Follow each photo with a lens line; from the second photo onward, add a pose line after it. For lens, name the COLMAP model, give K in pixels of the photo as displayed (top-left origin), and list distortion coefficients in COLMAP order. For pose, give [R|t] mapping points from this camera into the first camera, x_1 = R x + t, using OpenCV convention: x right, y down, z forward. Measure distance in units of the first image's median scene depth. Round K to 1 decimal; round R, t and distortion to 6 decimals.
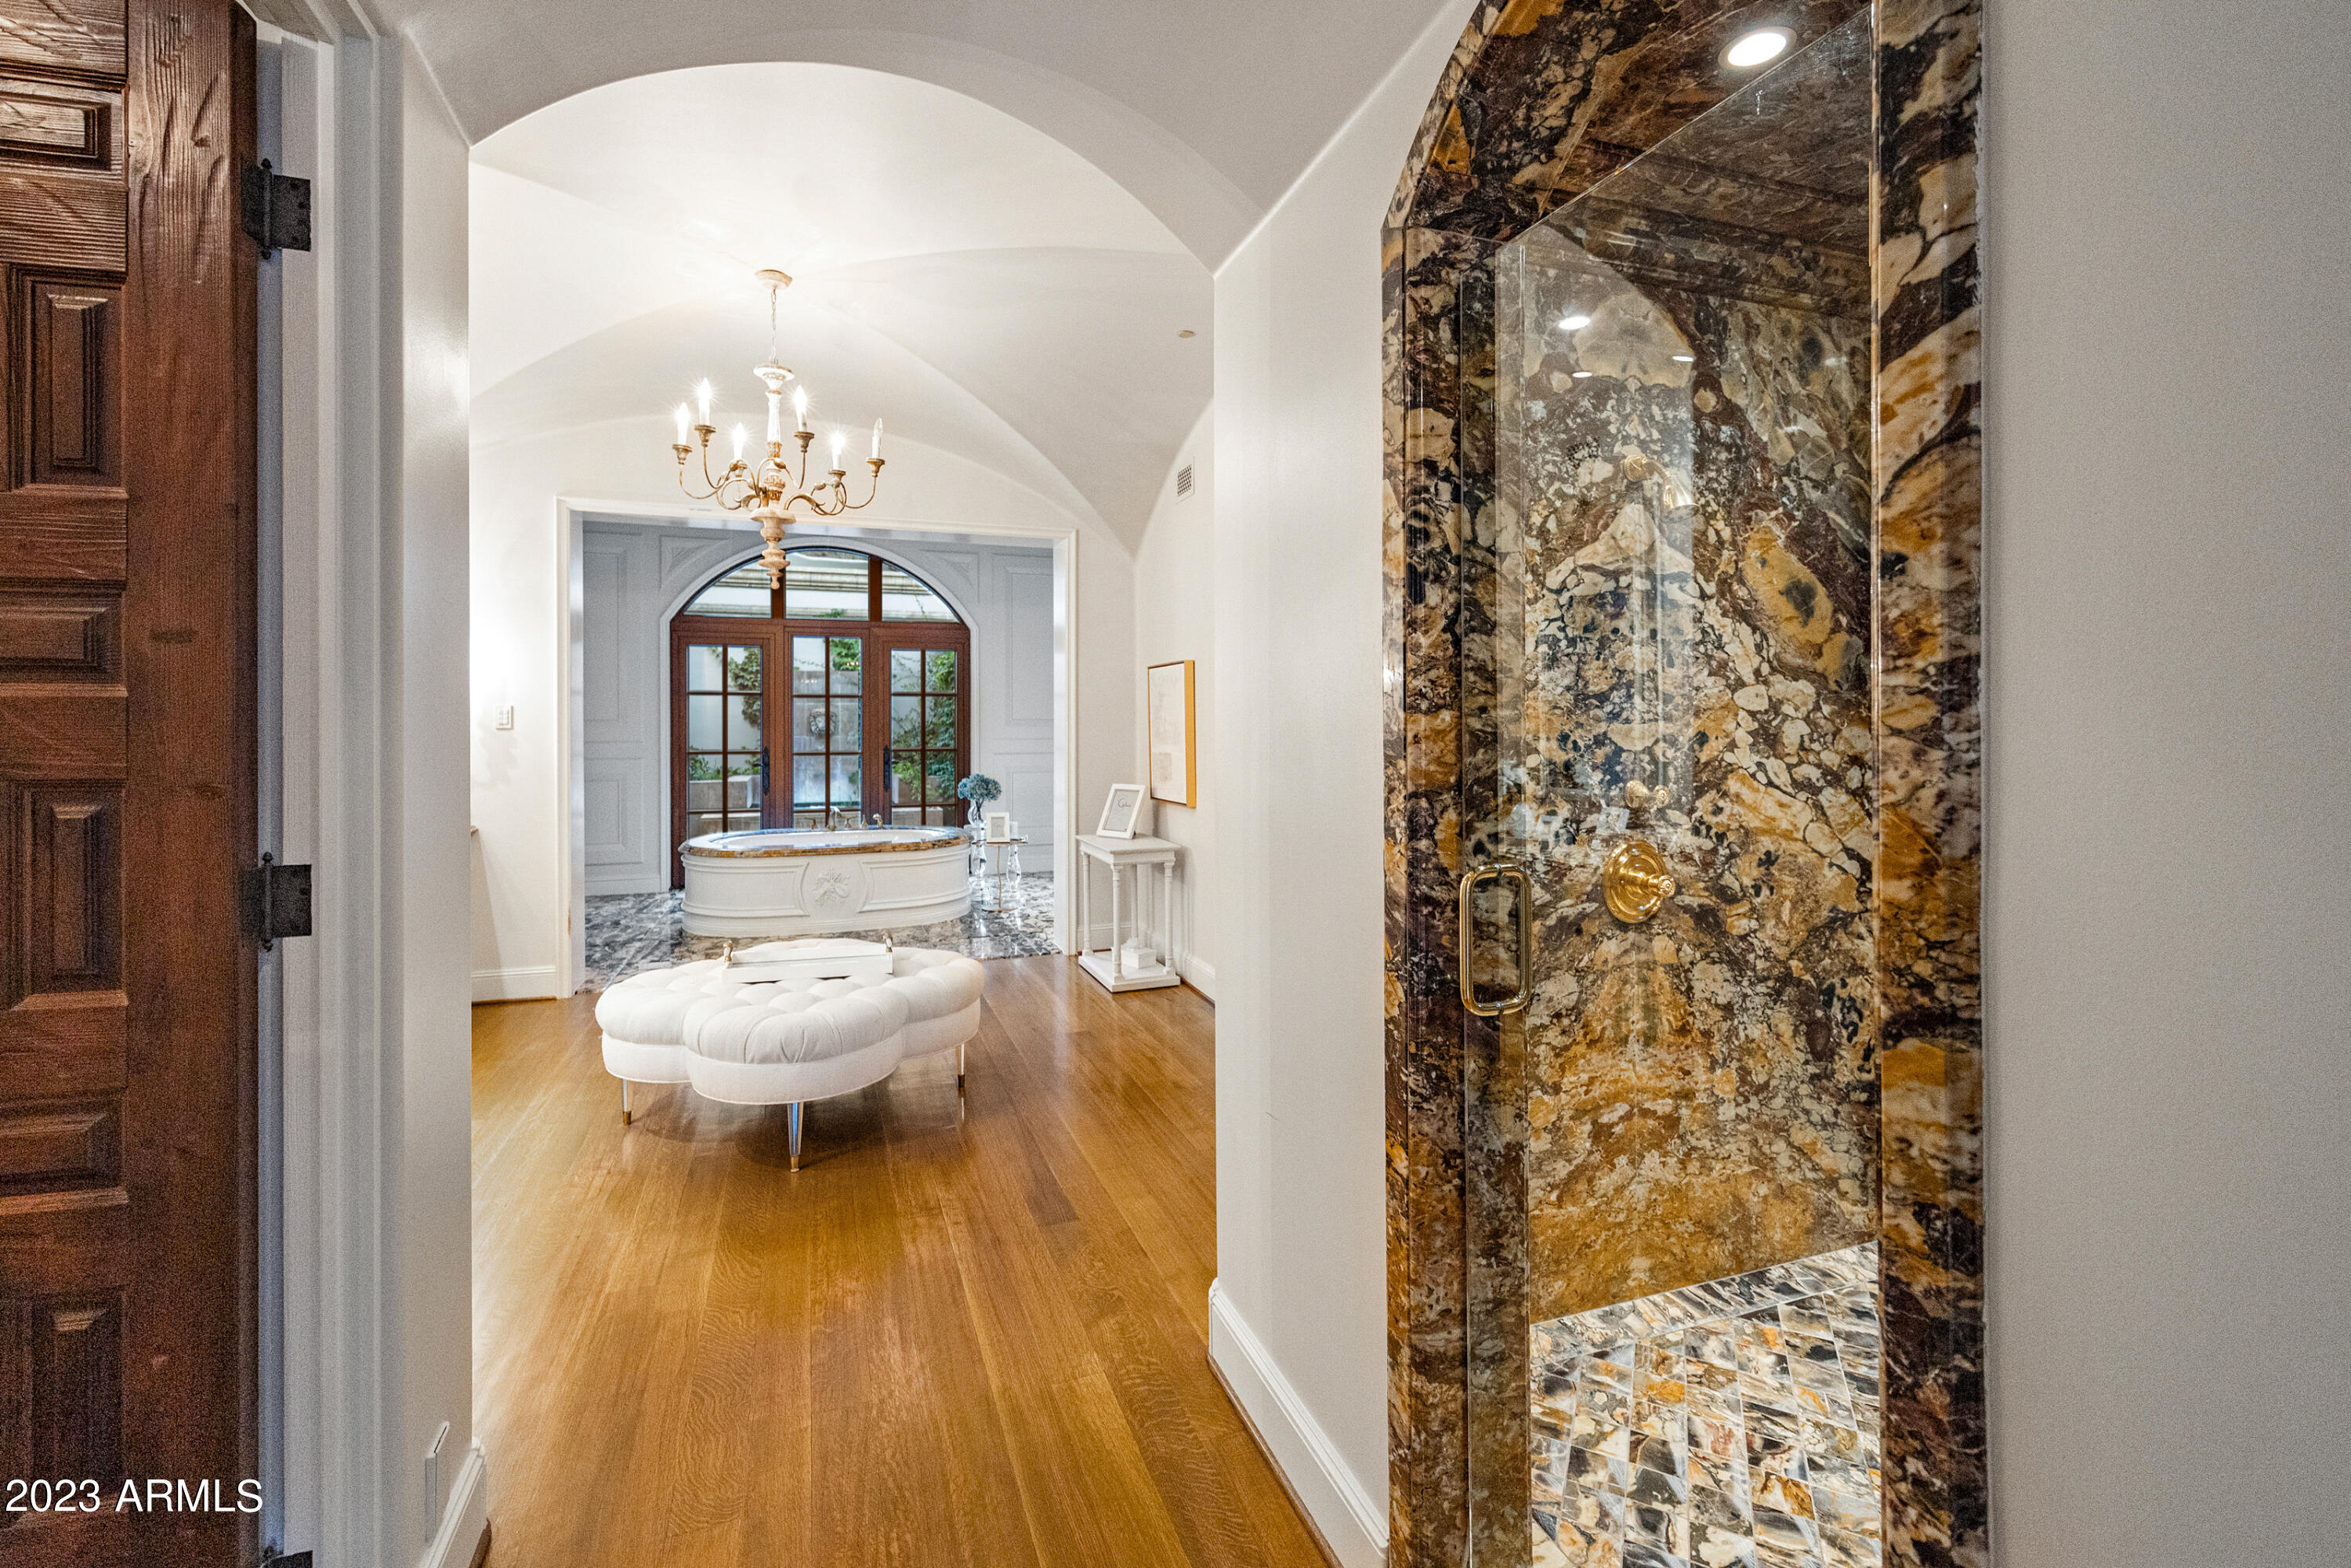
lens RADIAL K [[976.4, 0, 1112.5], [0, 976.4, 719.3], [0, 0, 1]] dist [0.000036, -0.000014]
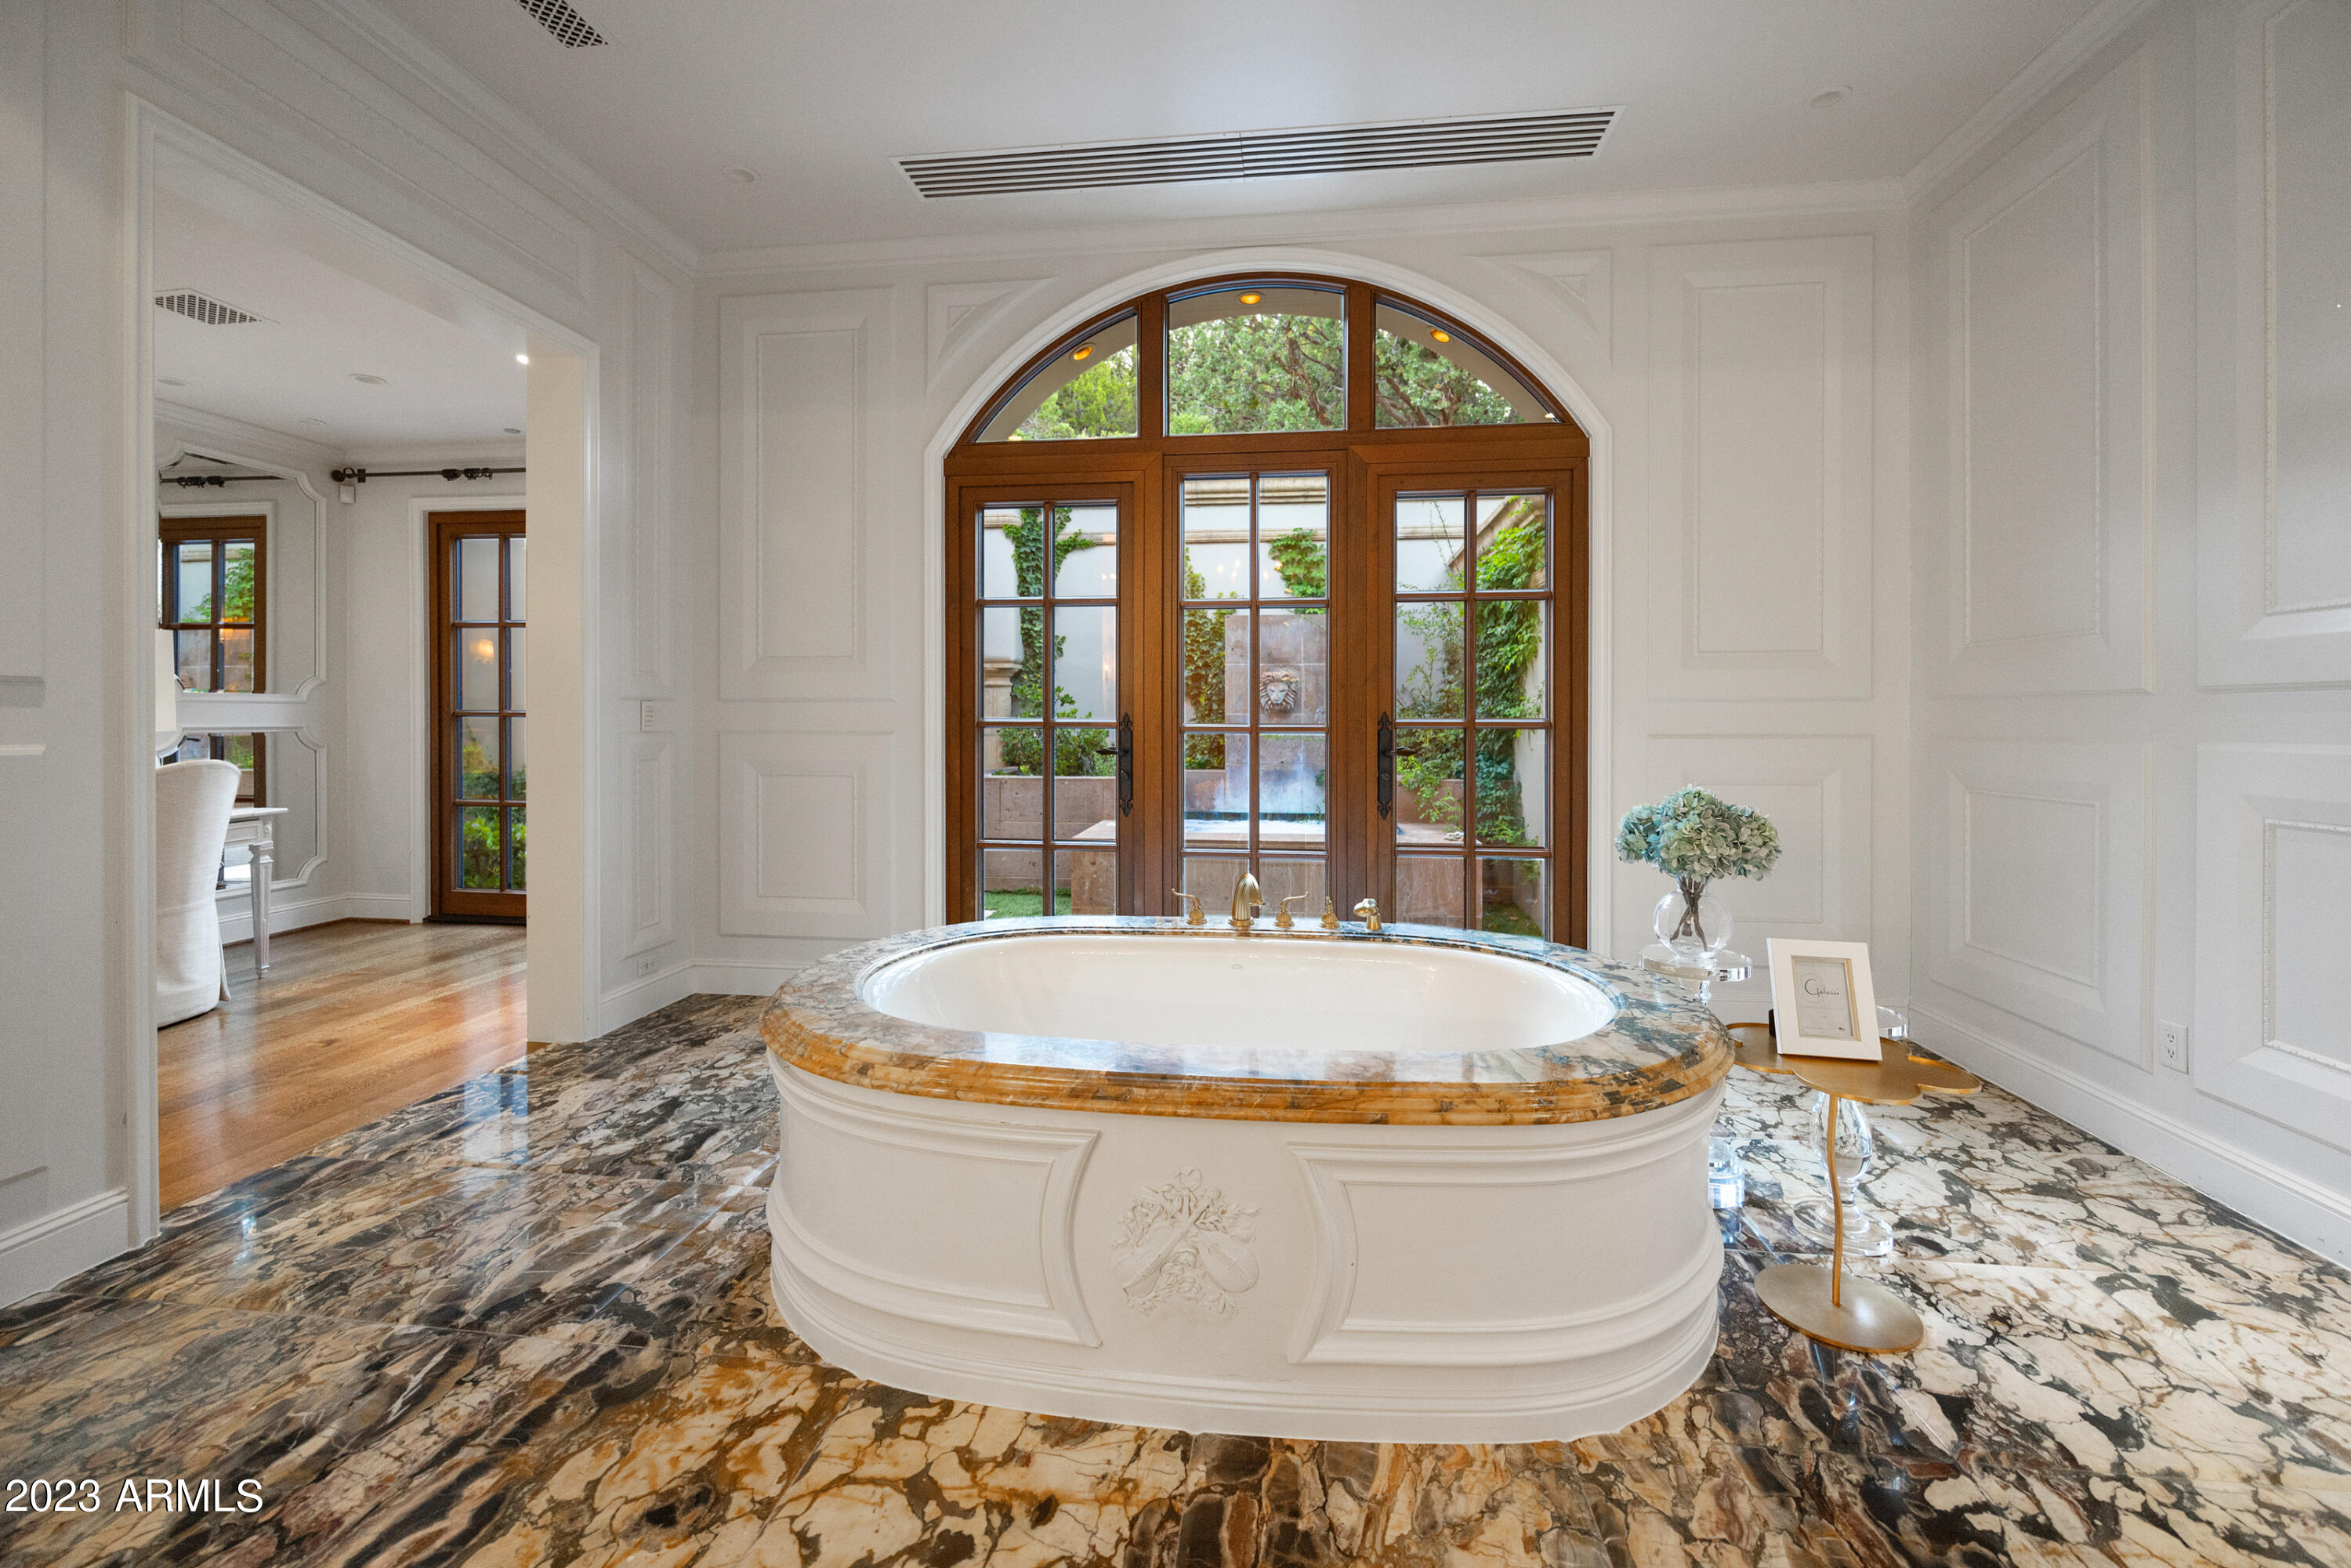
lens RADIAL K [[976.4, 0, 1112.5], [0, 976.4, 719.3], [0, 0, 1]] dist [0.000036, -0.000014]
pose [[0.884400, 0.003378, -0.466718, -0.180495], [-0.001713, 0.999991, 0.003991, 0.036882], [0.466727, -0.002730, 0.884397, 0.737000]]
